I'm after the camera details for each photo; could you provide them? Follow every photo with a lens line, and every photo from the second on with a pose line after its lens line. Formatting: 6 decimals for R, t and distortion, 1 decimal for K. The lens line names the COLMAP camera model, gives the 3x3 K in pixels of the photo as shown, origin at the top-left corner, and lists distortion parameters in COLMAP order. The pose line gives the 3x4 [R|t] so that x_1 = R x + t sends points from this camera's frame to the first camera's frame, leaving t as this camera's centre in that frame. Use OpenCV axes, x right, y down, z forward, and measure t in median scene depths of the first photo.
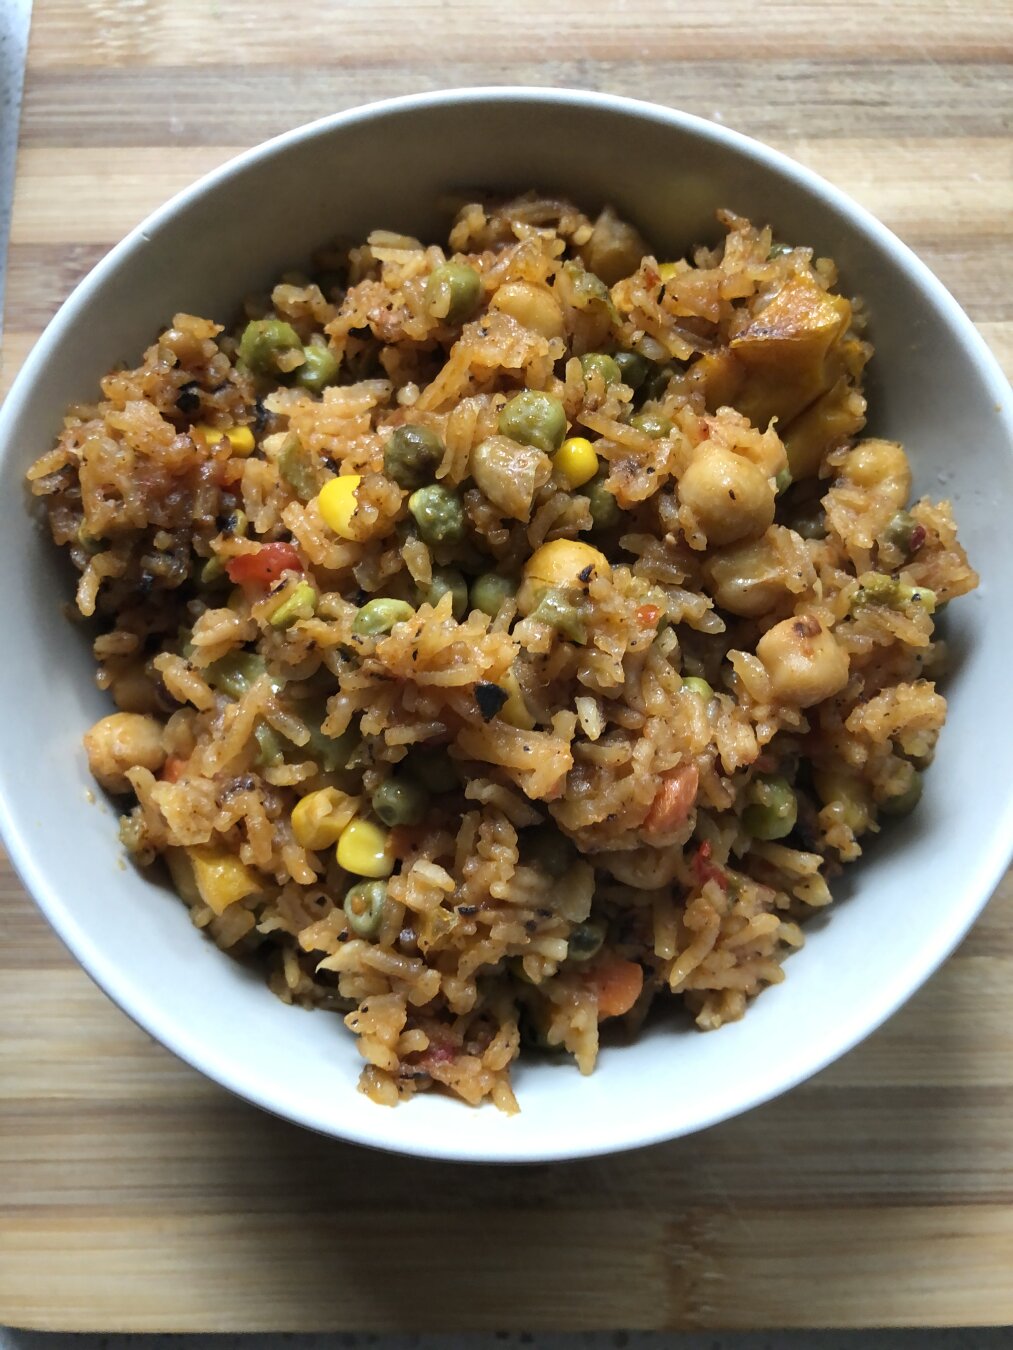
lens RADIAL K [[1133.1, 0, 506.5], [0, 1133.1, 675.0], [0, 0, 1]] dist [-0.002985, -0.004152]
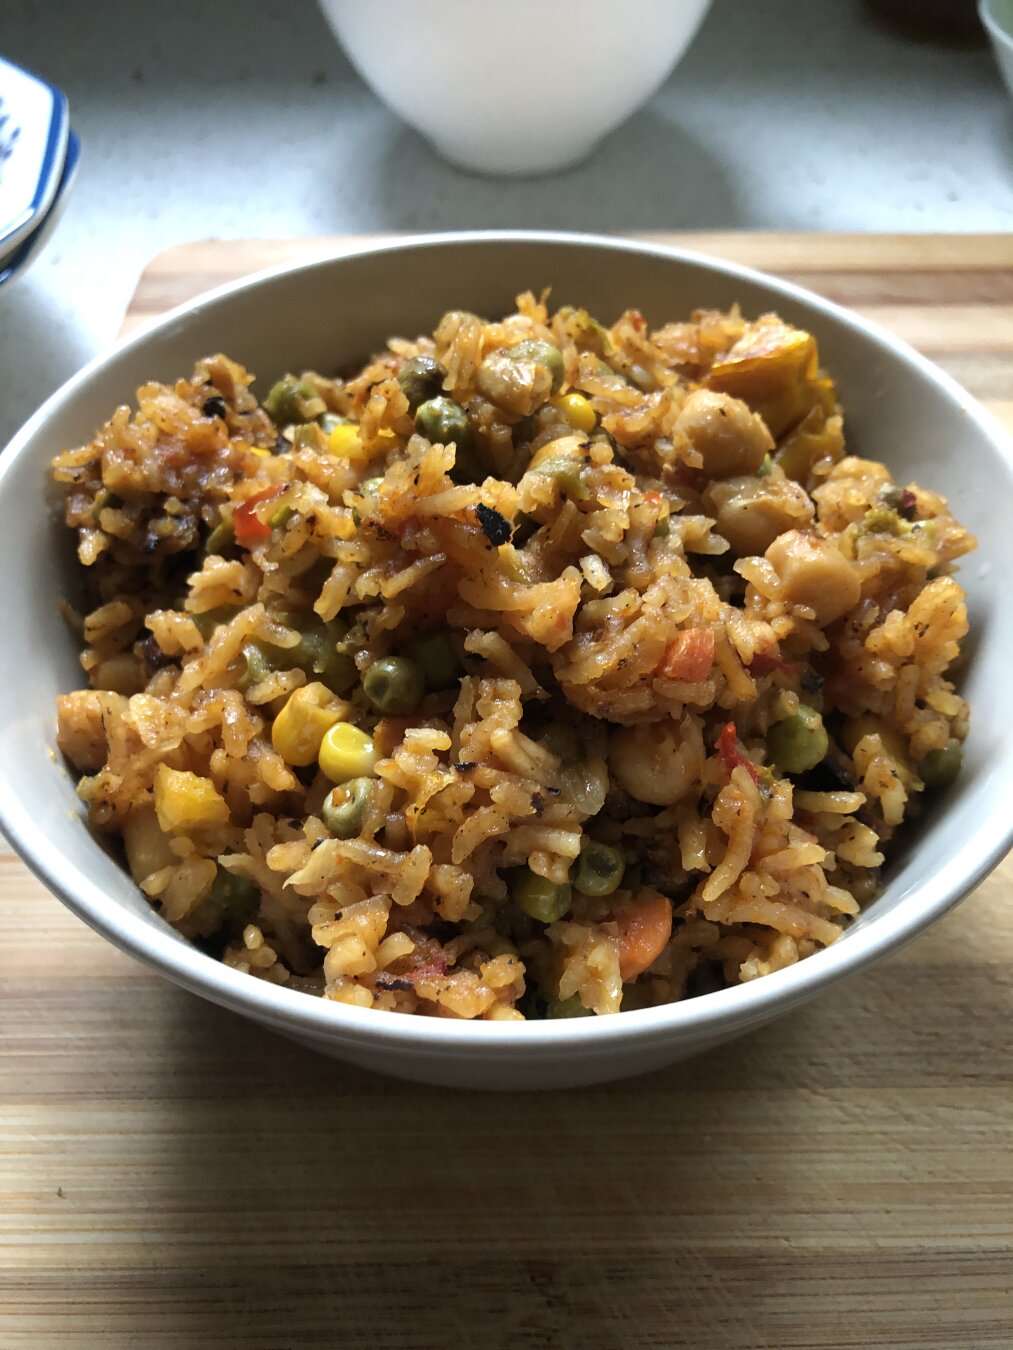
lens RADIAL K [[1134.4, 0, 506.5], [0, 1134.4, 675.0], [0, 0, 1]] dist [0.009098, -0.017386]
pose [[0.999998, 0.001616, 0.000726, -0.002636], [-0.001058, 0.873464, -0.486888, 0.548169], [-0.001421, 0.486887, 0.873464, 0.188195]]
